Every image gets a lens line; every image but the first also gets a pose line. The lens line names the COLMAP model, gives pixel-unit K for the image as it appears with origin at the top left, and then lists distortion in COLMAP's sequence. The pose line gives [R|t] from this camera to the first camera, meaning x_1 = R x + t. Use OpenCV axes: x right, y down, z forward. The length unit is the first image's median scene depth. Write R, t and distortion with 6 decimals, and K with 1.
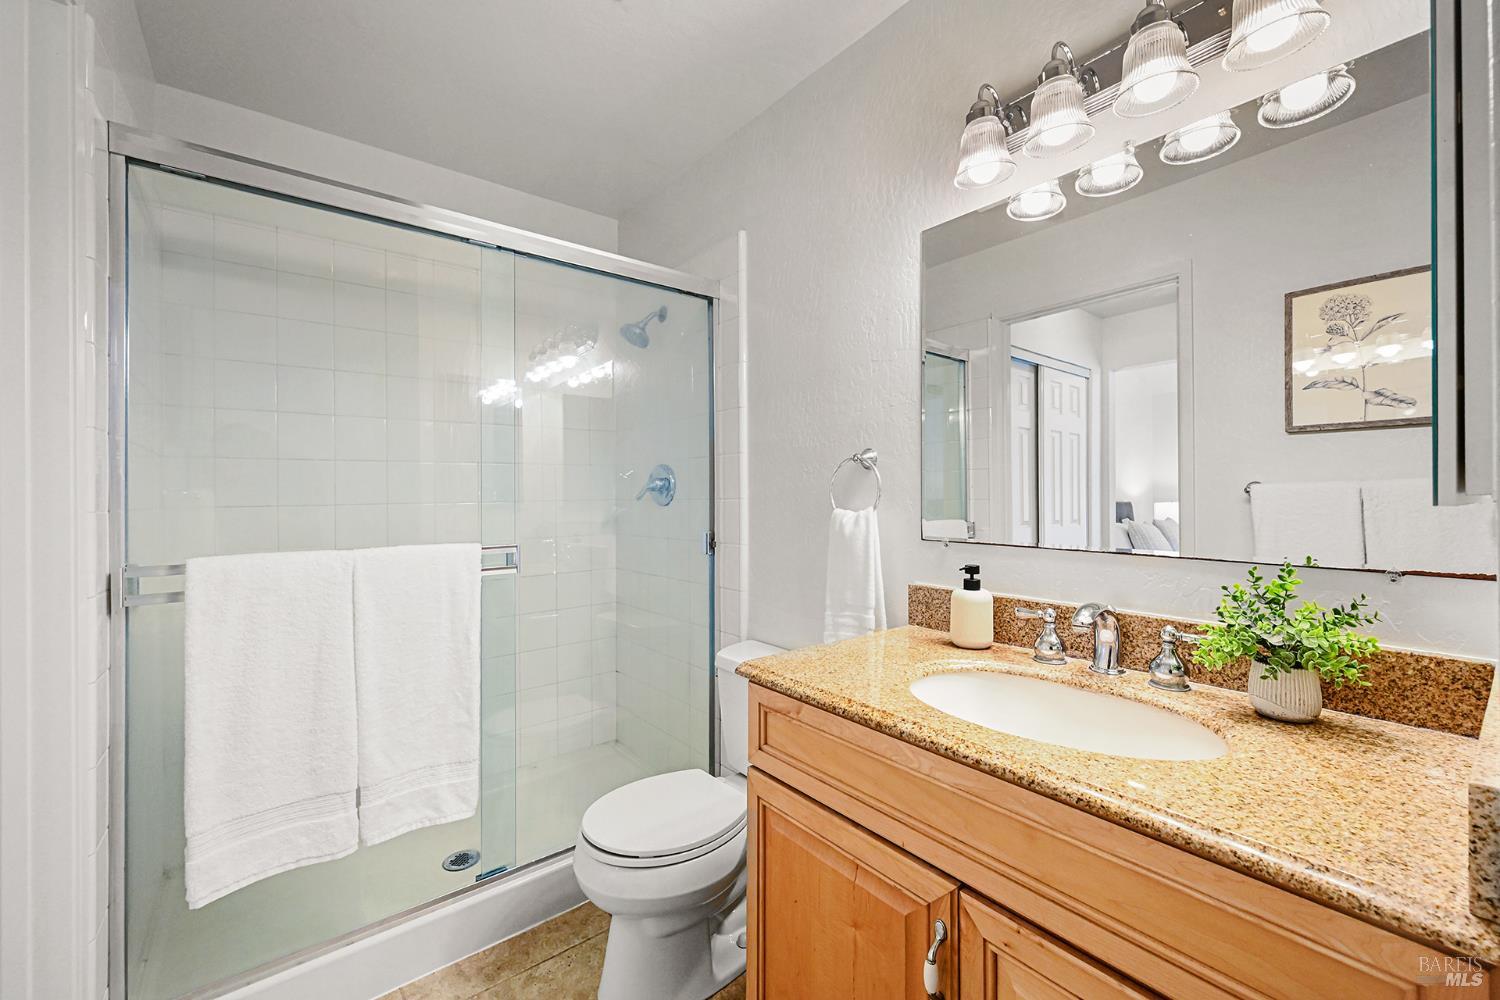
lens RADIAL K [[598.7, 0, 752.4], [0, 598.7, 498.4], [0, 0, 1]] dist [0.001434, -0.000362]
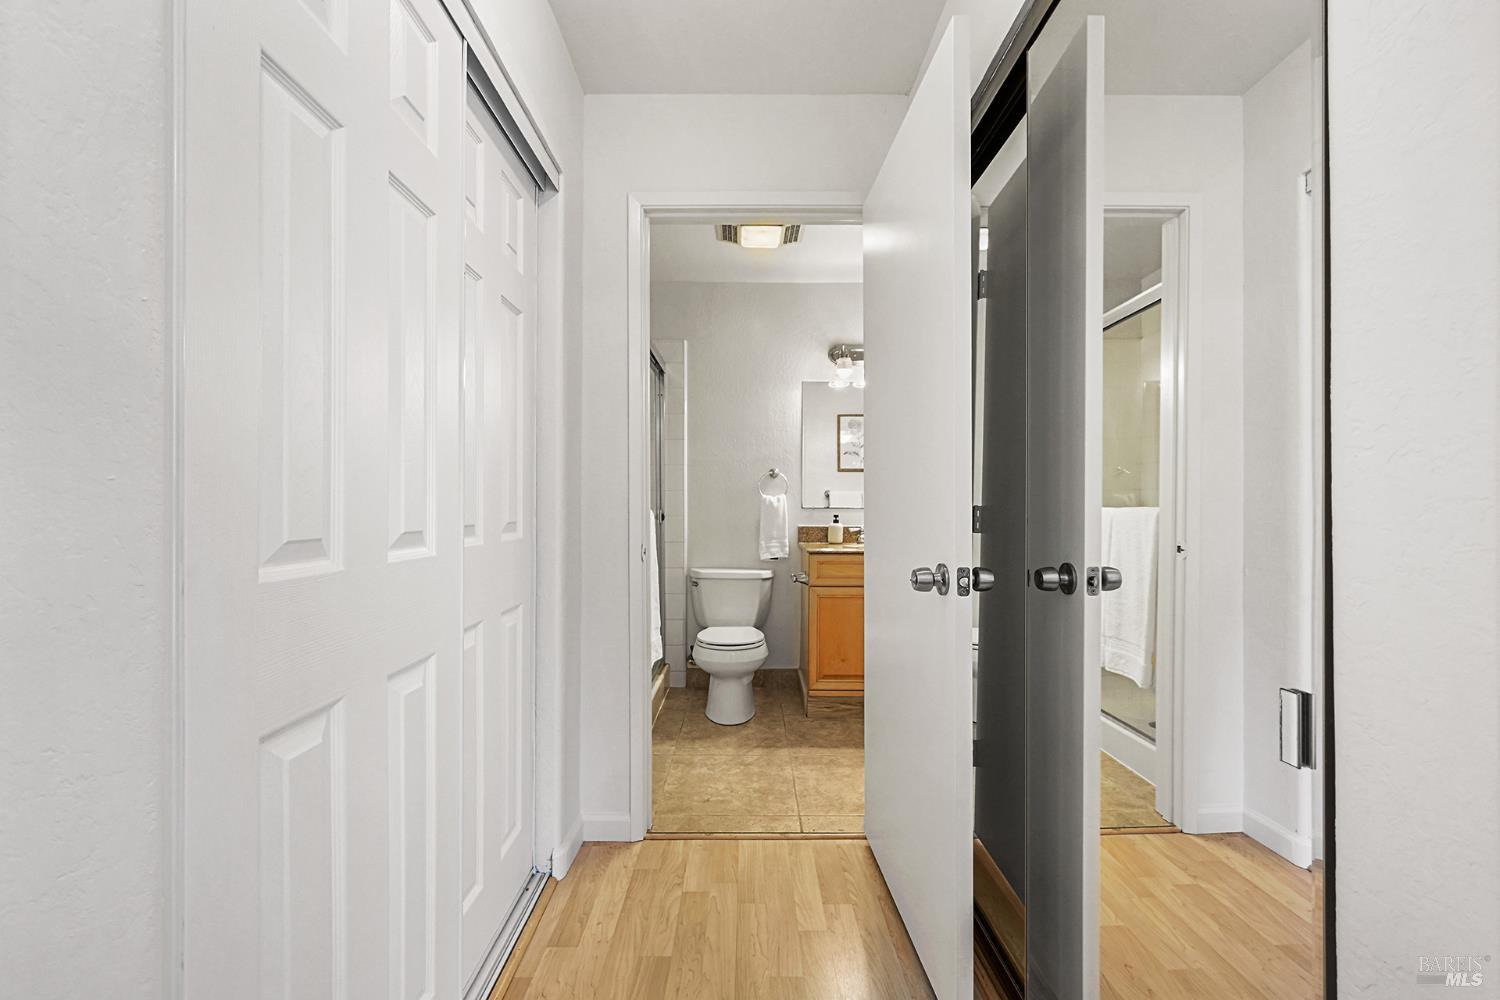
lens RADIAL K [[598.7, 0, 752.4], [0, 598.7, 509.2], [0, 0, 1]] dist [0.001434, -0.000362]
pose [[0.620181, 0.006318, 0.784434, -2.043693], [-0.006966, 0.999972, -0.002547, 0.094245], [-0.784428, -0.003885, 0.620208, -0.421493]]
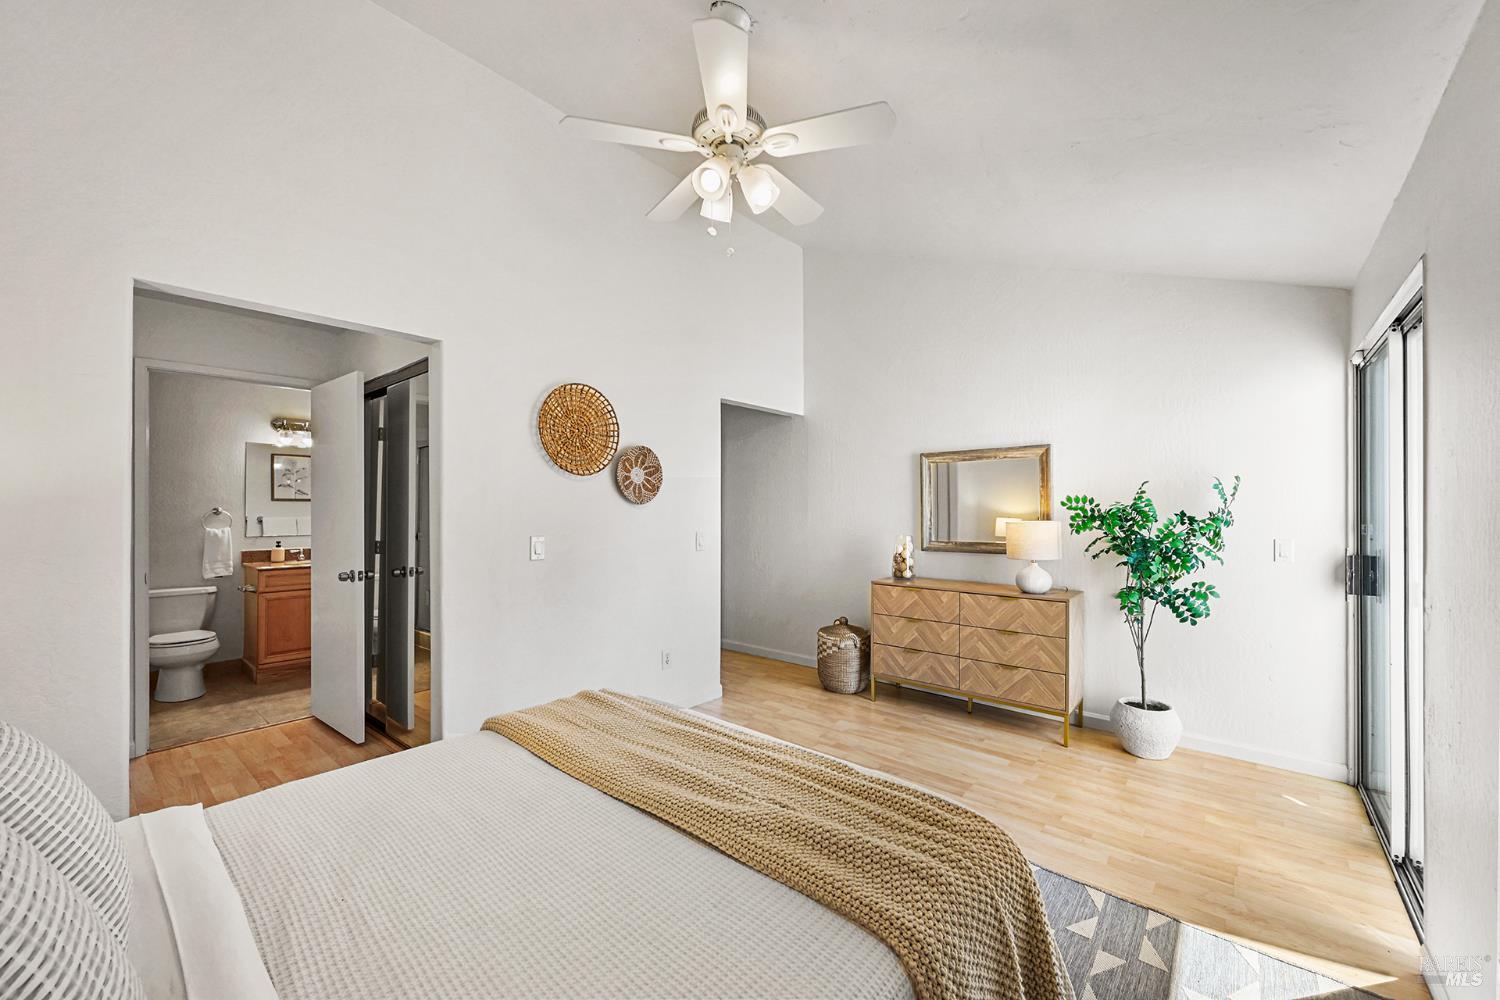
lens RADIAL K [[598.7, 0, 758.1], [0, 598.7, 507.9], [0, 0, 1]] dist [0.001434, -0.000362]
pose [[-0.187639, 0.009382, 0.982193, -3.986480], [-0.000187, 0.999954, -0.009587, -0.067921], [-0.982238, -0.001983, -0.187629, -1.309196]]
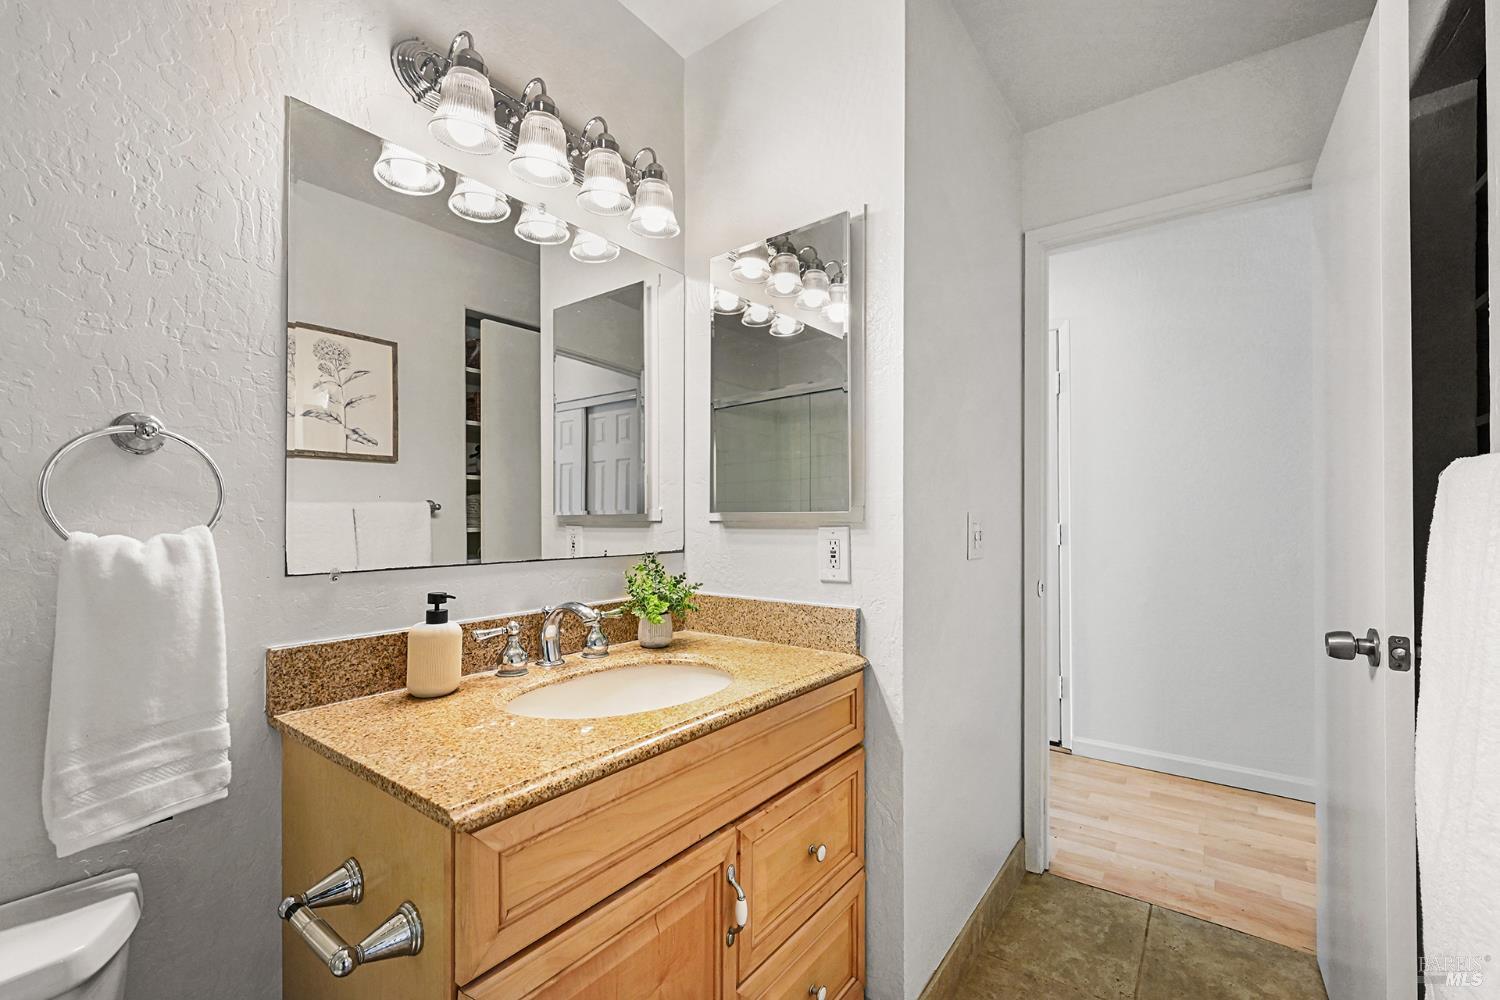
lens RADIAL K [[635.0, 0, 752.0], [0, 635.0, 510.7], [0, 0, 1]] dist [-0.003031, 0.000020]
pose [[-0.247418, 0.016081, 0.968775, -0.572495], [0.009110, 0.999857, -0.014271, 0.015569], [-0.968866, 0.005295, -0.247529, 0.789896]]
